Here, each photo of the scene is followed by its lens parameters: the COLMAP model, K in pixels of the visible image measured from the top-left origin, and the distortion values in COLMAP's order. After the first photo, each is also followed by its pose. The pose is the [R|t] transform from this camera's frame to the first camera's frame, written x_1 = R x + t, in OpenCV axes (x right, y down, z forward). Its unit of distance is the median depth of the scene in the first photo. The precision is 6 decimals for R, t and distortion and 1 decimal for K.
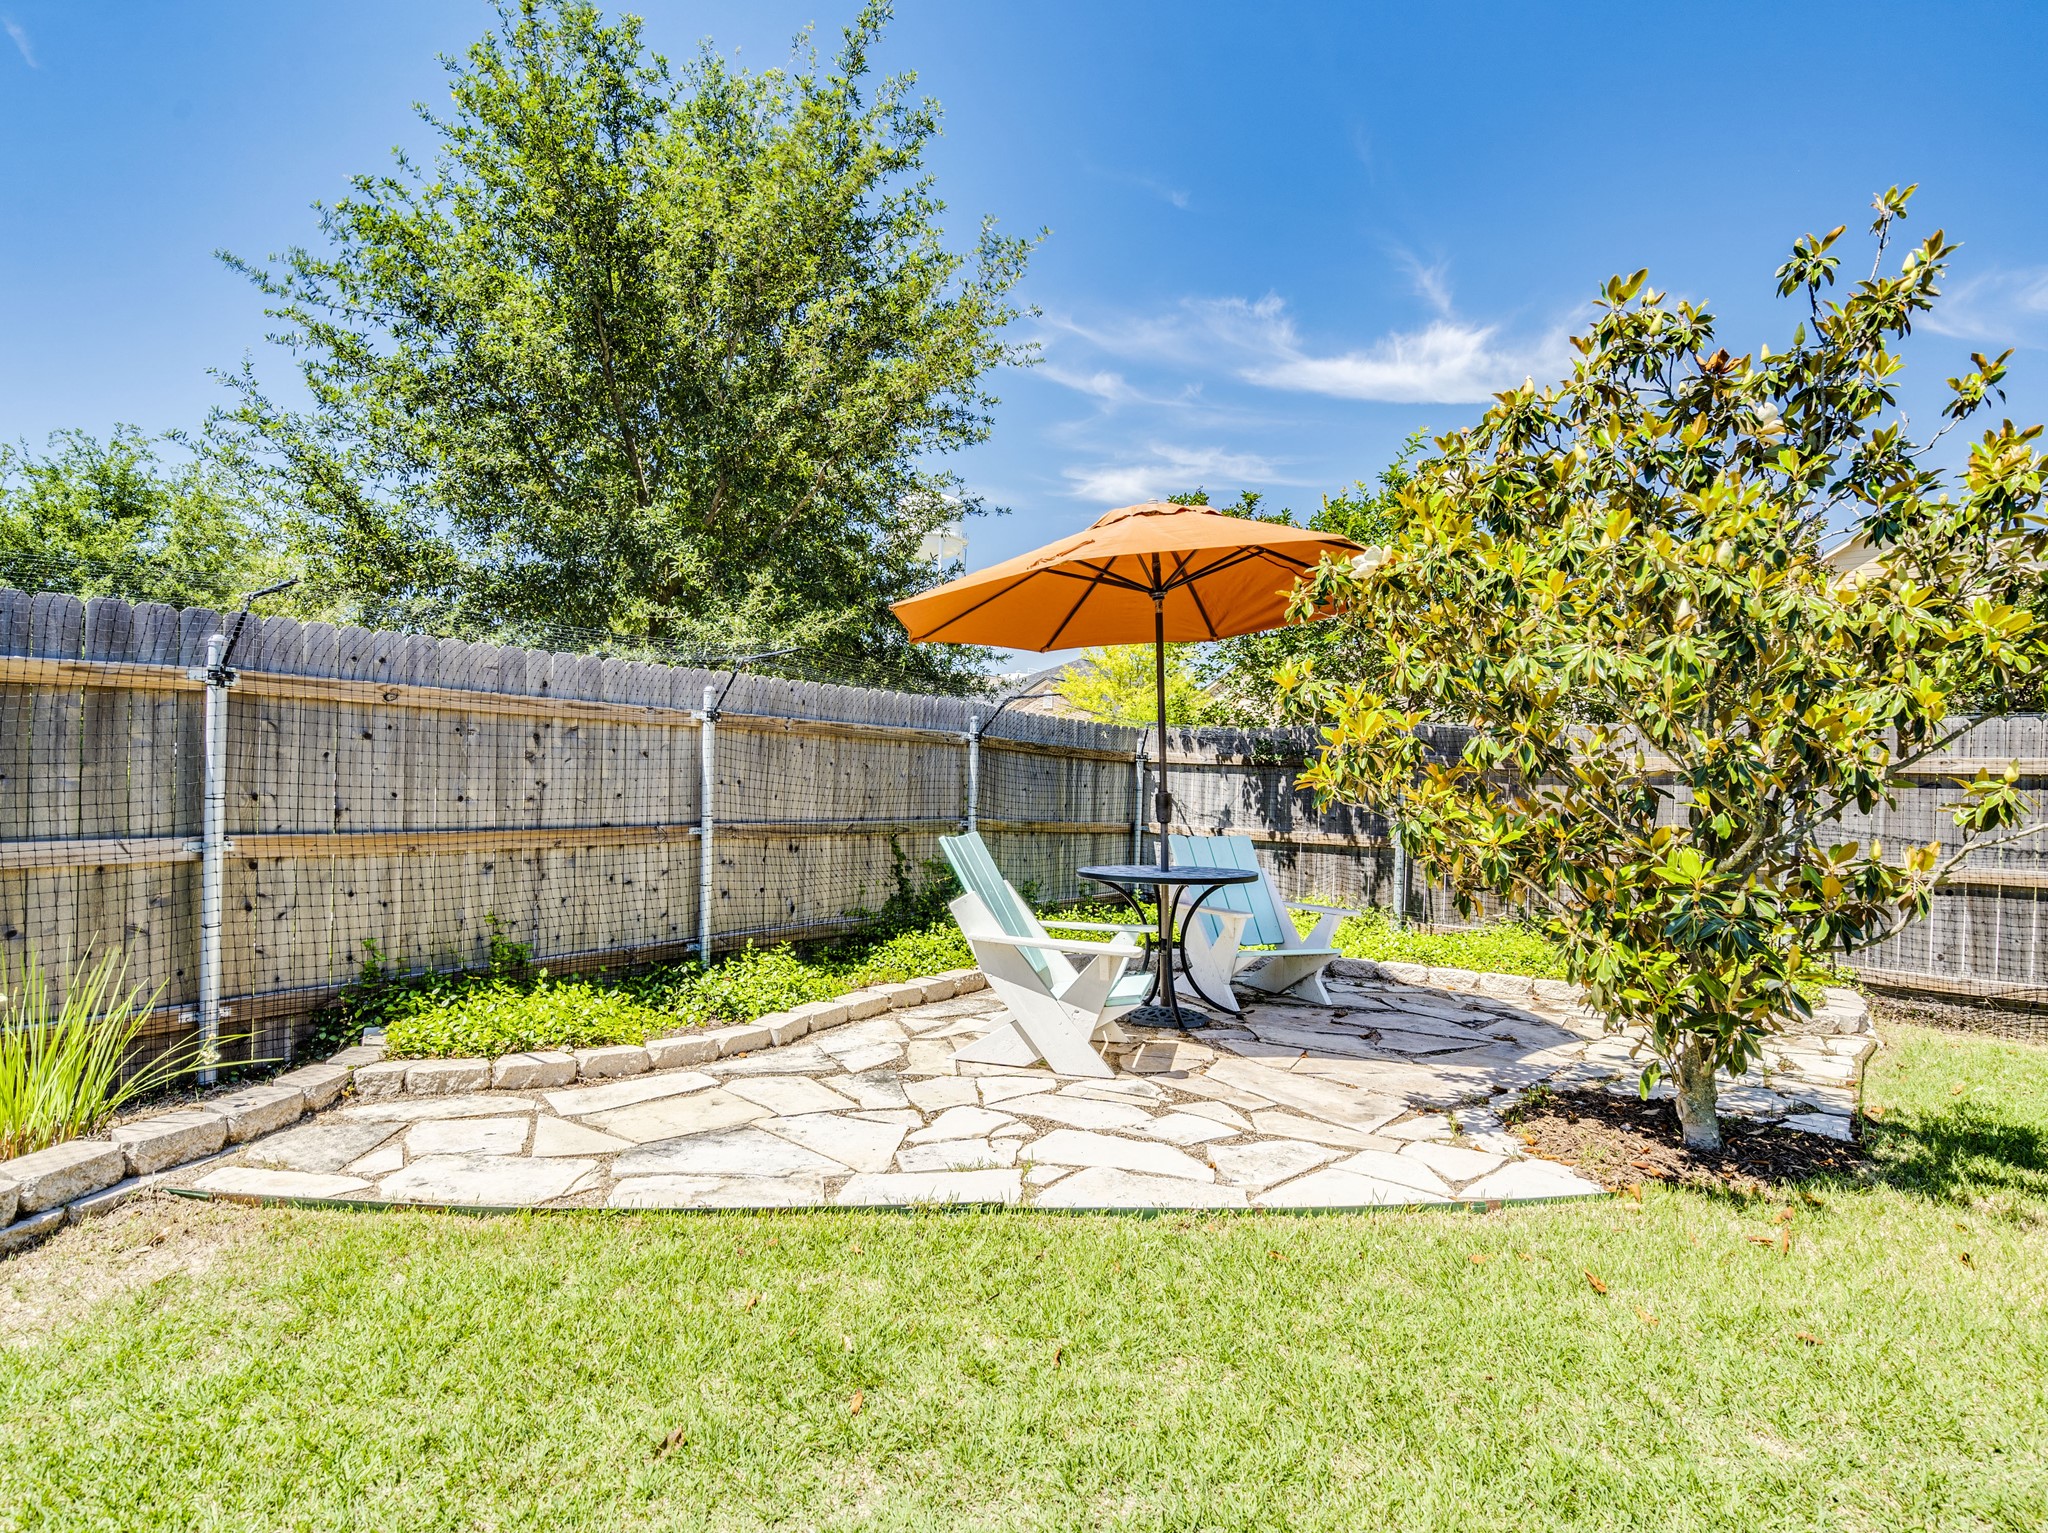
lens RADIAL K [[1044.2, 0, 1019.6], [0, 1044.2, 770.9], [0, 0, 1]] dist [-0.009644, 0.001088]
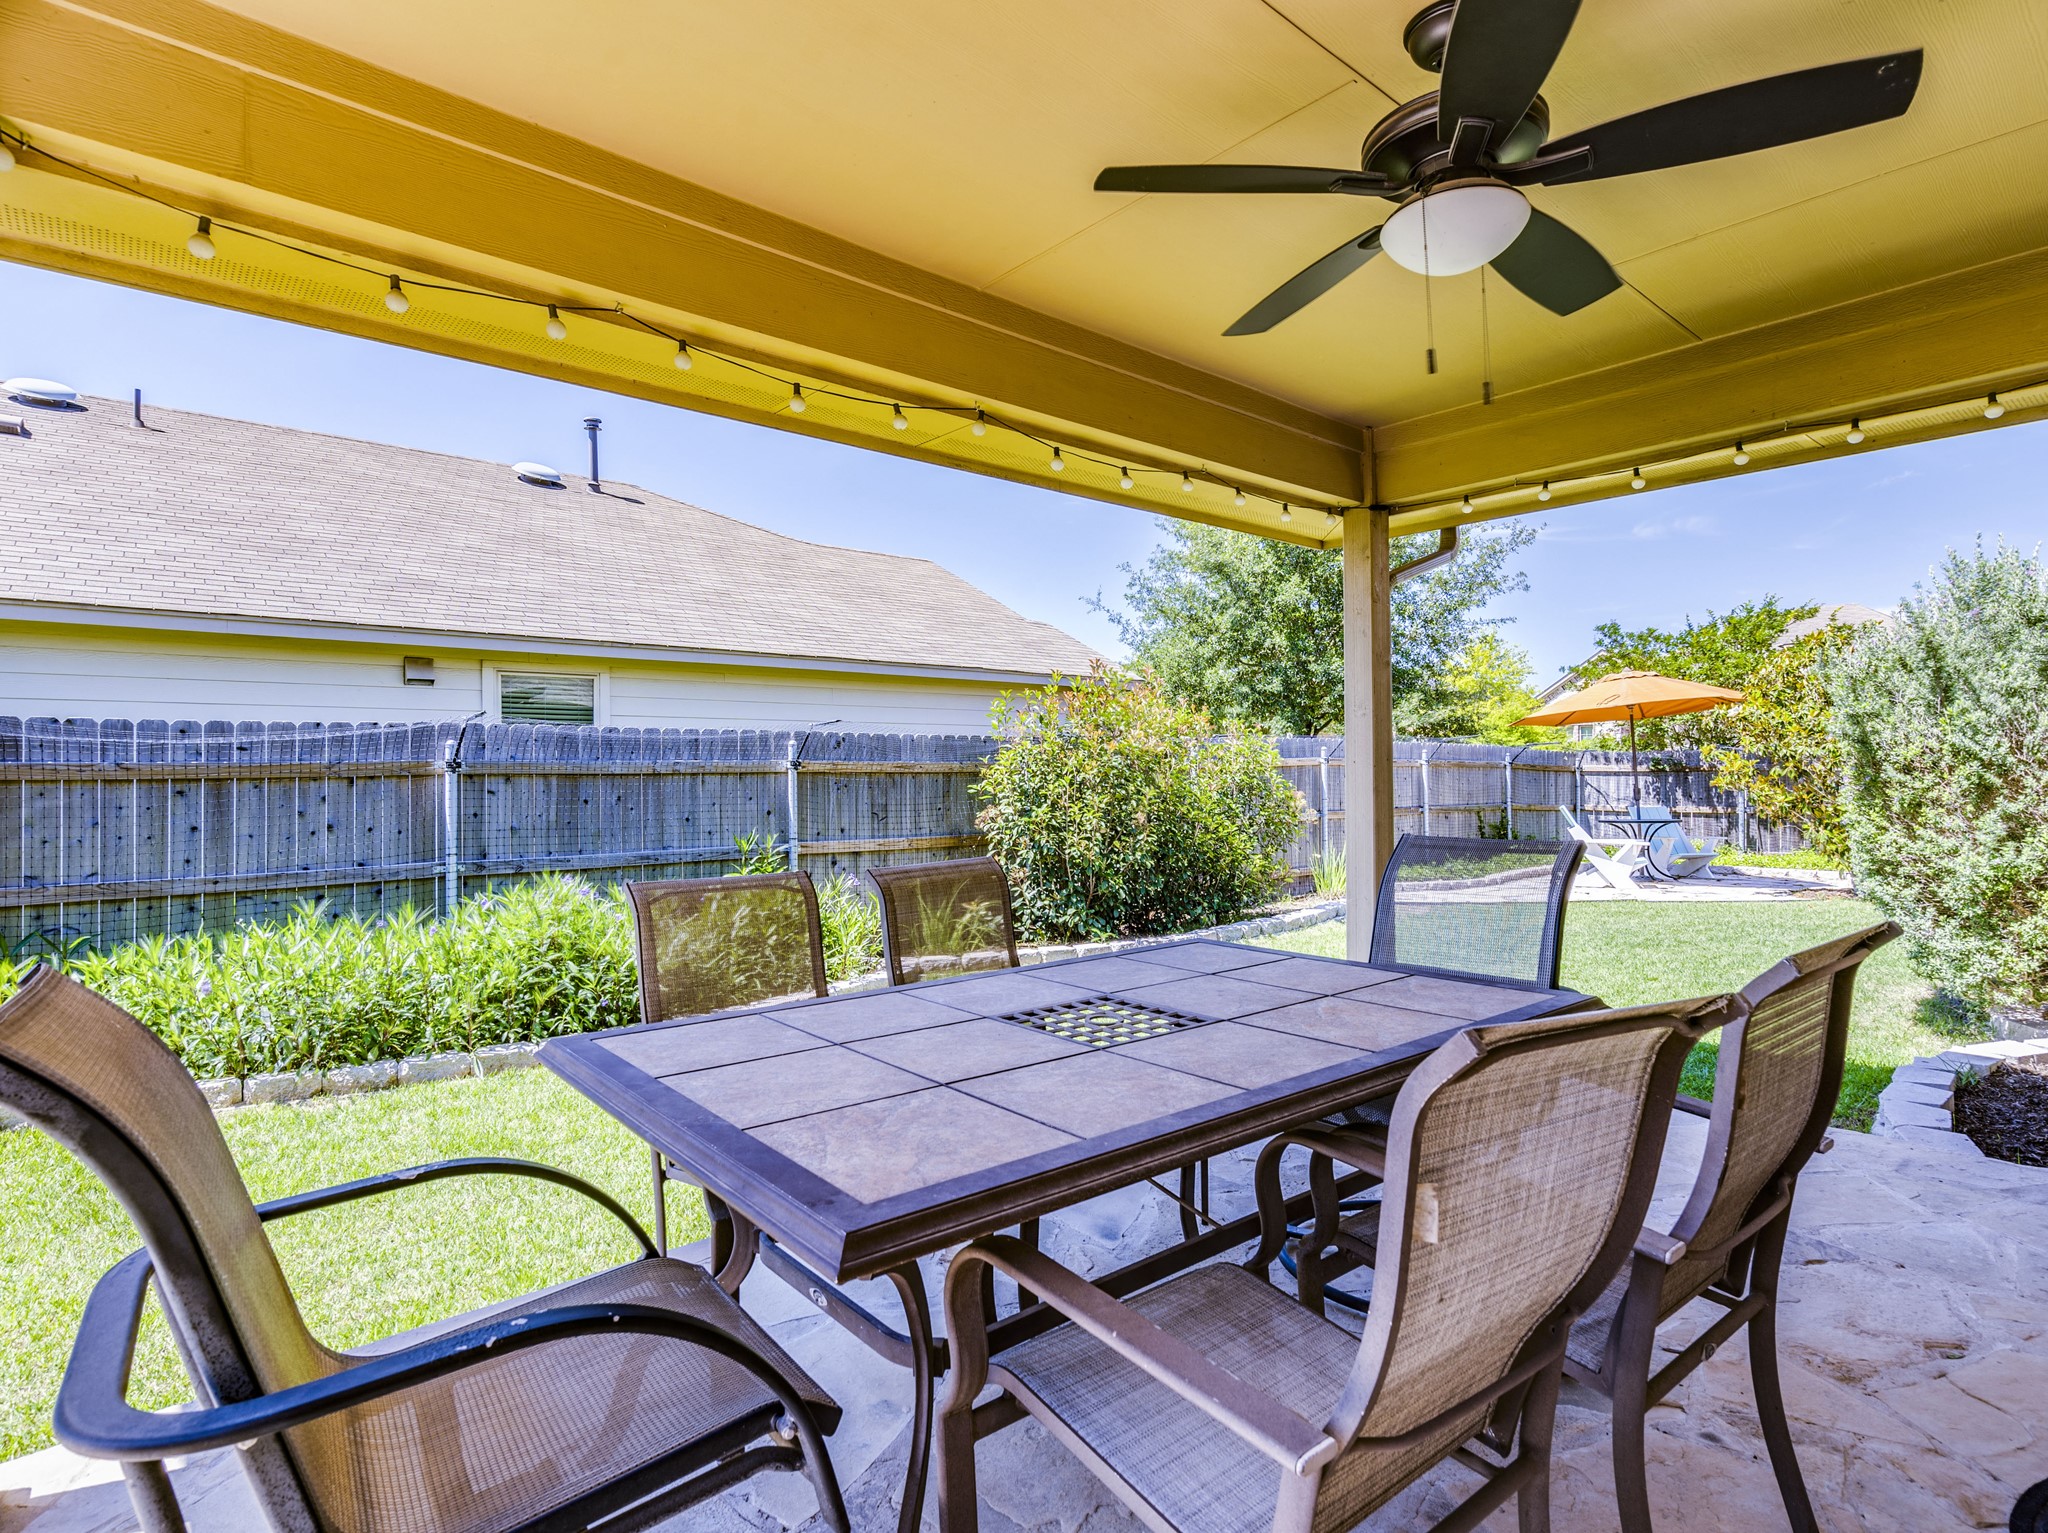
lens RADIAL K [[1044.2, 0, 1028.8], [0, 1044.2, 766.7], [0, 0, 1]] dist [-0.009644, 0.001088]
pose [[0.971906, -0.028709, -0.233610, -0.466981], [0.027474, 0.999586, -0.008542, -0.032159], [0.233759, 0.001884, 0.972293, -1.182223]]
